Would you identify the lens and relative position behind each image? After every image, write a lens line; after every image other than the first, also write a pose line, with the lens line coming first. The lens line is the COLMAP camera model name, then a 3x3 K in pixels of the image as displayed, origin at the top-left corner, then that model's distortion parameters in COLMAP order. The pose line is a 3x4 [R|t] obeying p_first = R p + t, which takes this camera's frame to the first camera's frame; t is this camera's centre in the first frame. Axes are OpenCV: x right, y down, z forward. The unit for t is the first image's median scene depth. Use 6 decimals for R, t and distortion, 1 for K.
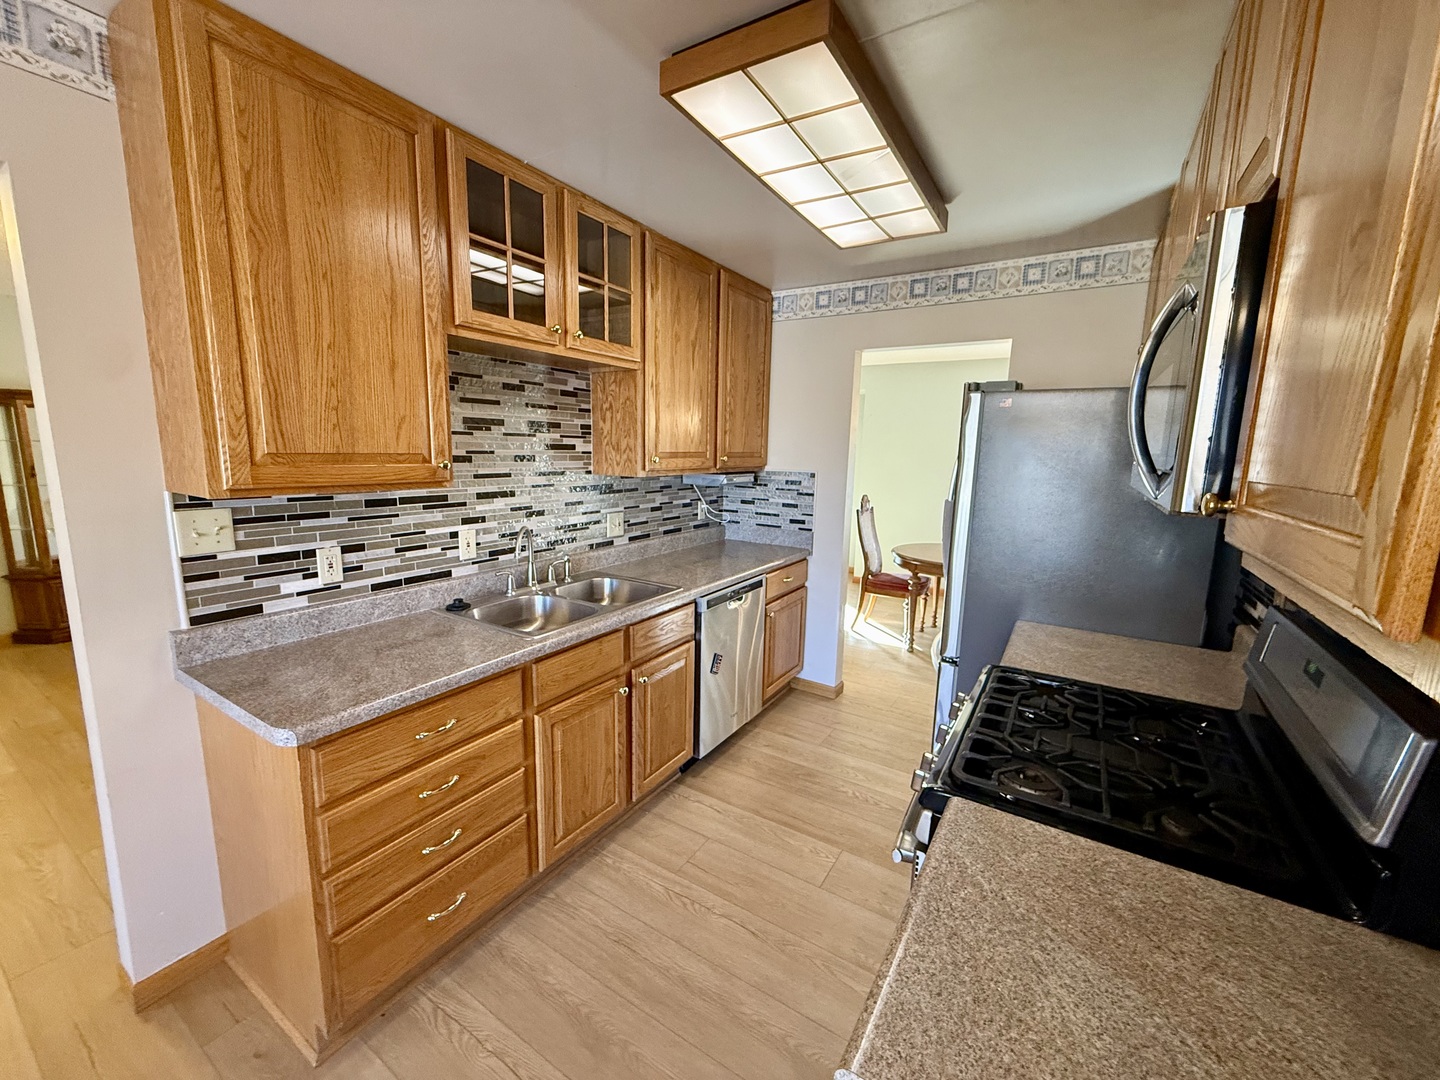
lens RADIAL K [[573.9, 0, 716.6], [0, 573.9, 539.5], [0, 0, 1]] dist [0.000220, -0.000108]
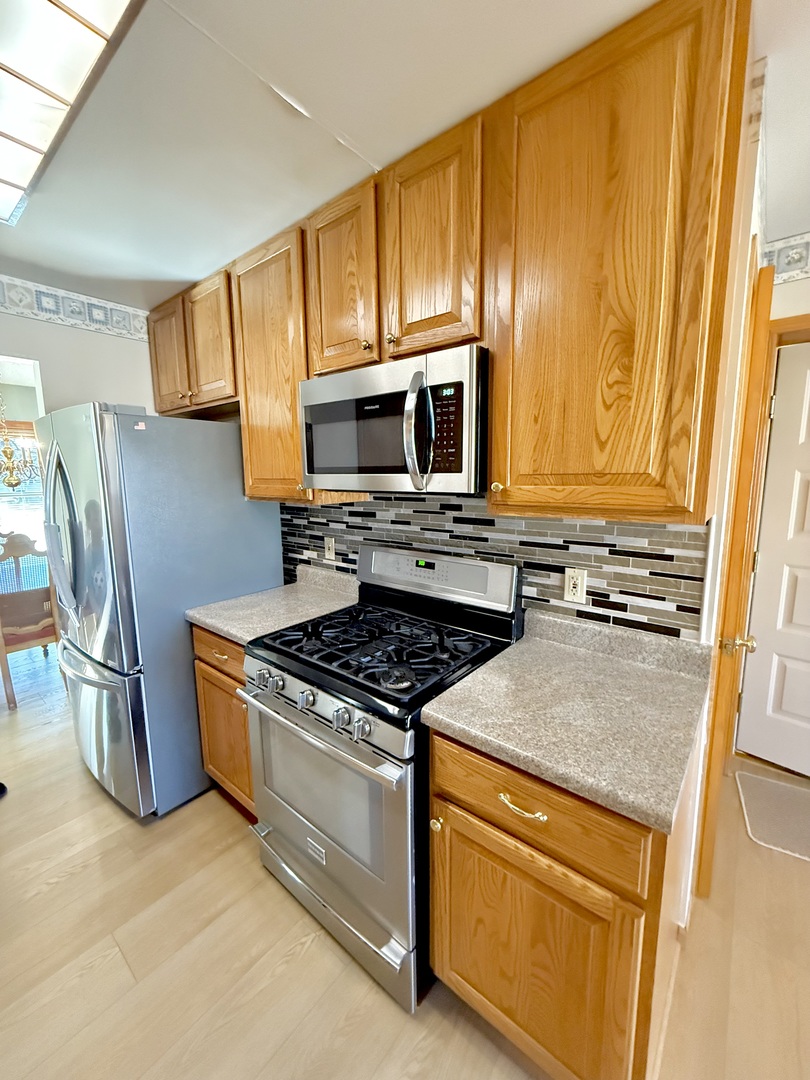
lens RADIAL K [[430.5, 0, 406.2], [0, 430.5, 537.5], [0, 0, 1]] dist [0.000220, -0.000108]
pose [[0.121377, -0.168256, 0.978242, -0.218086], [0.170741, 0.974378, 0.146407, -0.048185], [-0.977811, 0.149255, 0.146996, 0.316214]]
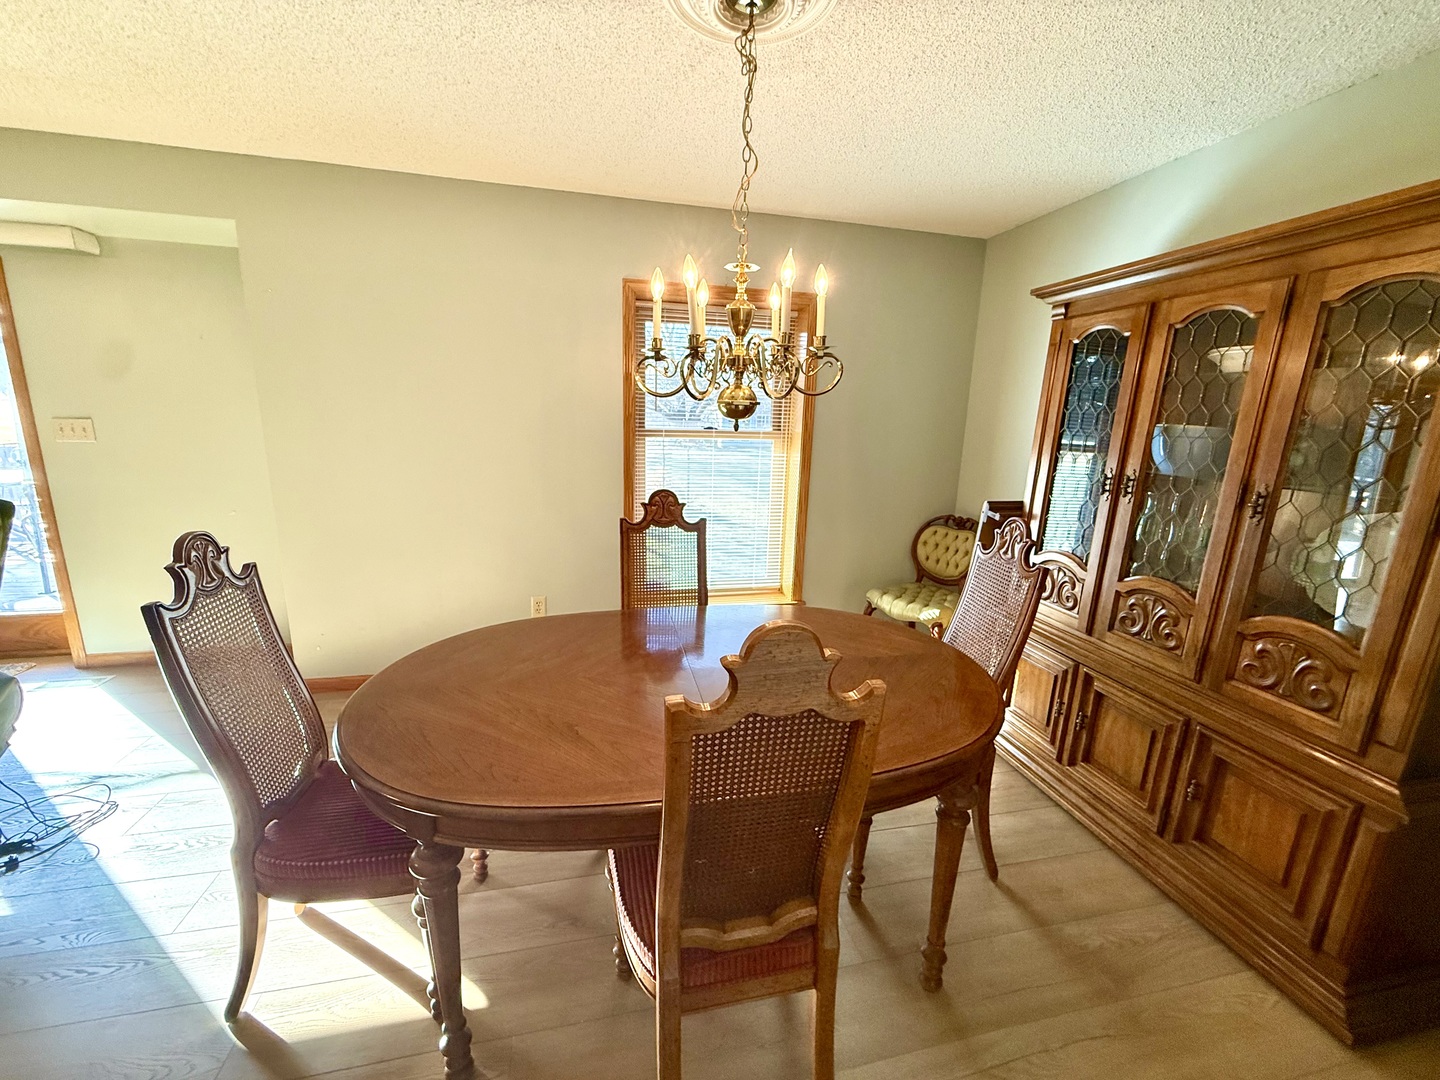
lens RADIAL K [[573.9, 0, 716.6], [0, 573.9, 539.5], [0, 0, 1]] dist [0.000220, -0.000108]
pose [[0.705834, -0.148074, 0.692728, 0.449361], [0.097460, 0.988908, 0.112080, -0.146917], [-0.701641, -0.011596, 0.712436, 1.190144]]
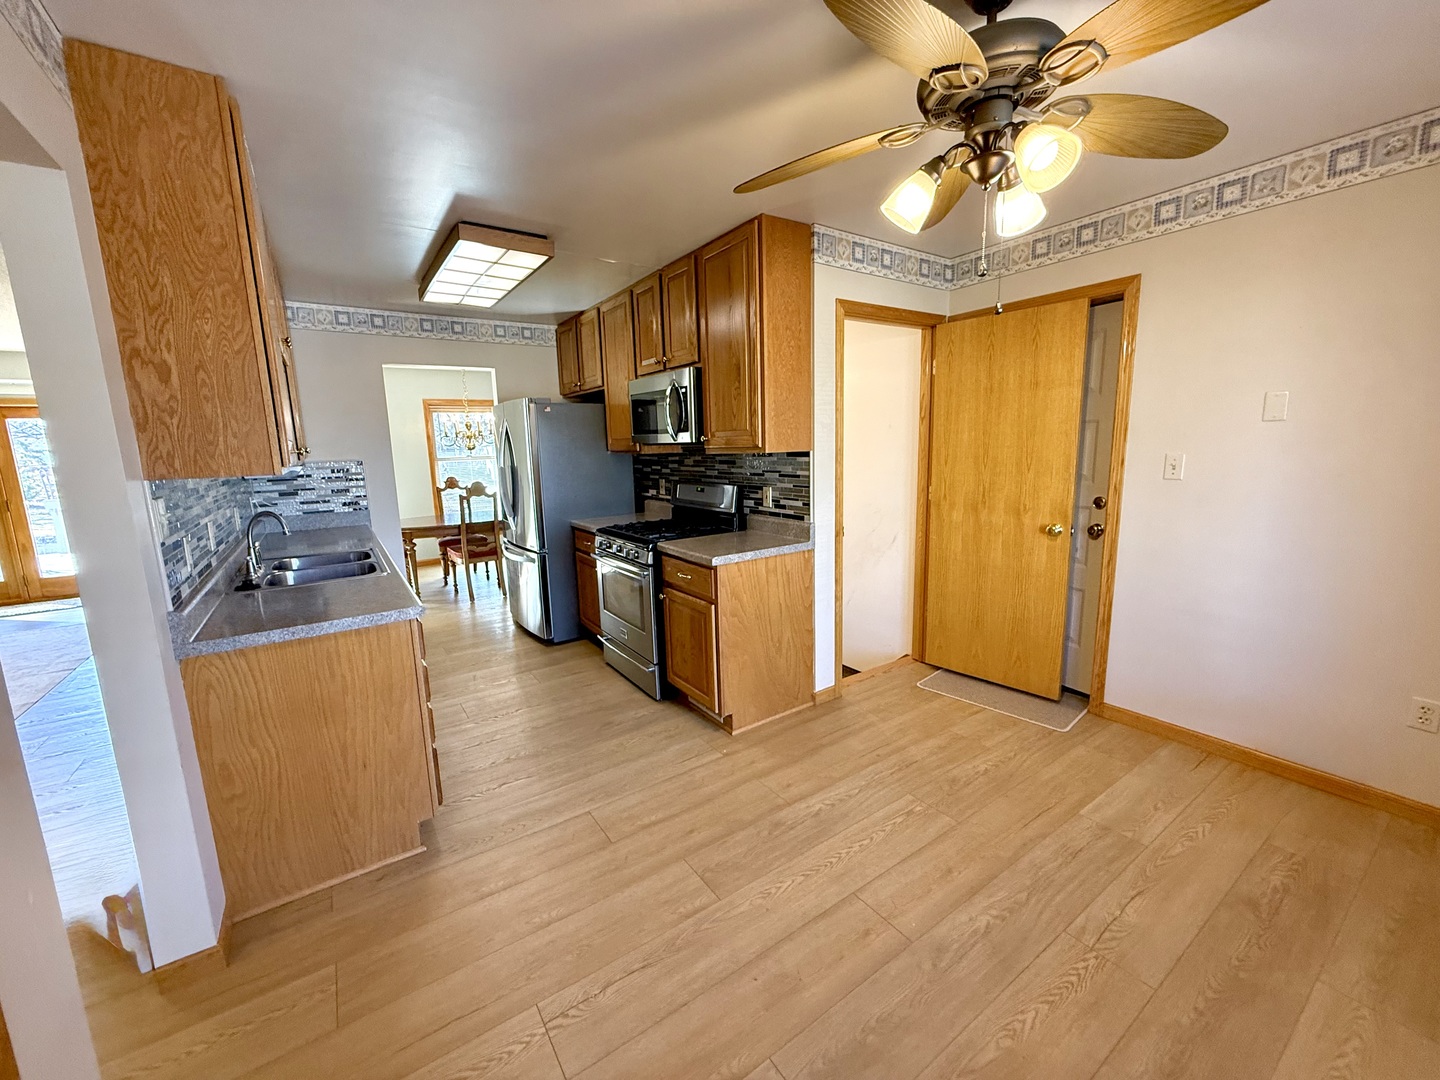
lens RADIAL K [[573.9, 0, 716.6], [0, 573.9, 539.5], [0, 0, 1]] dist [0.000220, -0.000108]
pose [[0.399878, -0.183910, 0.897928, -0.840857], [0.181640, 0.976134, 0.119037, 0.049108], [-0.898390, 0.115500, 0.423740, -0.217267]]
